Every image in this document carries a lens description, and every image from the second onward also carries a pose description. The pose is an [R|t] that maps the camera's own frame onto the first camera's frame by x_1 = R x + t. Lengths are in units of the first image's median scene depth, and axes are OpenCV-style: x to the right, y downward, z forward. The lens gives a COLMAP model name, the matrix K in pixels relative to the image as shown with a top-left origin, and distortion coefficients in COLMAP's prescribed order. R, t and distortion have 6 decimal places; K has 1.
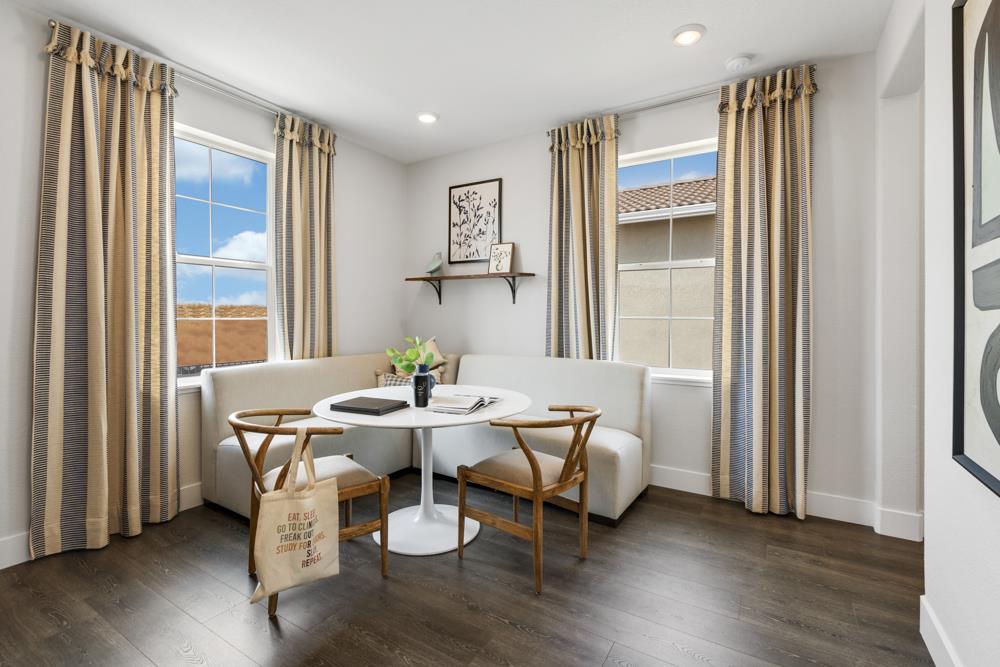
lens RADIAL K [[452.7, 0, 501.2], [0, 452.7, 323.9], [0, 0, 1]] dist [0.004002, 0.002609]
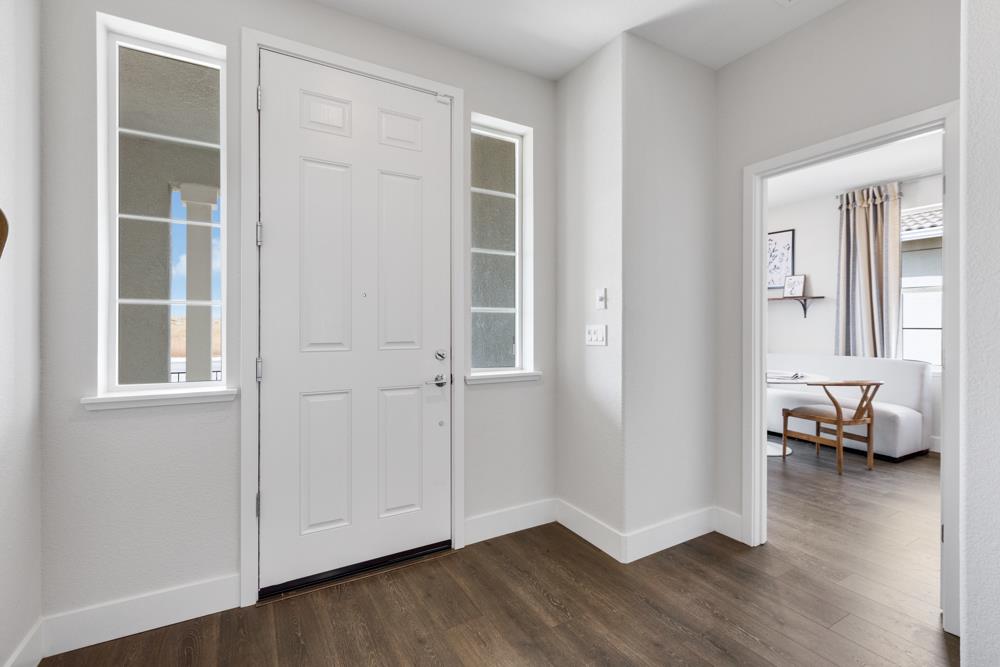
lens RADIAL K [[452.7, 0, 501.8], [0, 452.7, 331.9], [0, 0, 1]] dist [0.004002, 0.002609]
pose [[0.881411, 0.002332, -0.472344, -0.154142], [-0.005359, 0.999973, -0.005063, 0.011900], [0.472319, 0.006994, 0.881400, -0.769528]]
